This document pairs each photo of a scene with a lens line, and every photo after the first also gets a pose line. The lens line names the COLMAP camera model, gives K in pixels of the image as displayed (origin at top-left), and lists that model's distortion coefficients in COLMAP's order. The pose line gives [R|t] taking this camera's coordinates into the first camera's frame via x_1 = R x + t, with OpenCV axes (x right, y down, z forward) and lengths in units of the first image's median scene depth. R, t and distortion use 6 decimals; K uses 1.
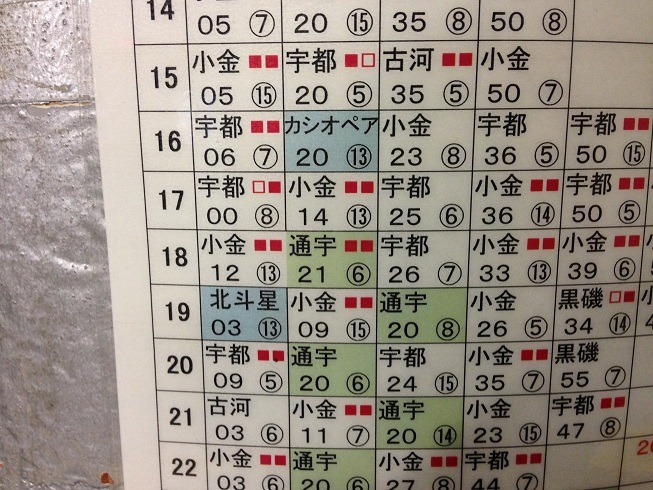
lens RADIAL K [[613.0, 0, 325.2], [0, 613.0, 246.1], [0, 0, 1]] dist [0.060920, 0.000000]
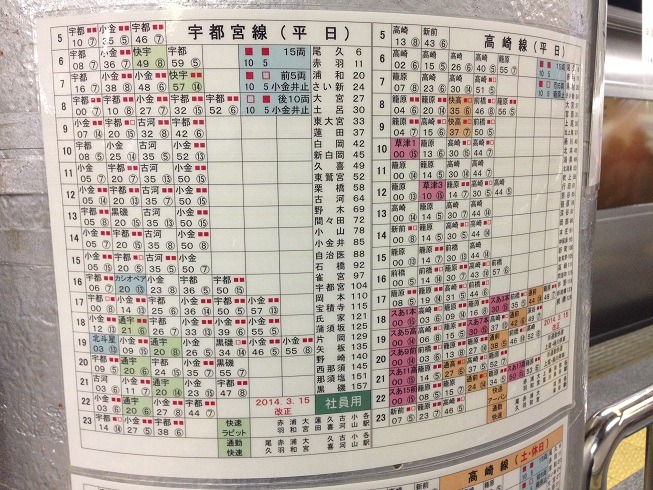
lens RADIAL K [[613.0, 0, 327.8], [0, 613.0, 244.2], [0, 0, 1]] dist [0.060920, 0.000000]
pose [[0.990298, 0.018743, -0.137693, 1.238086], [-0.022990, 0.999305, -0.029325, -0.278103], [0.137048, 0.032206, 0.990041, -1.618114]]
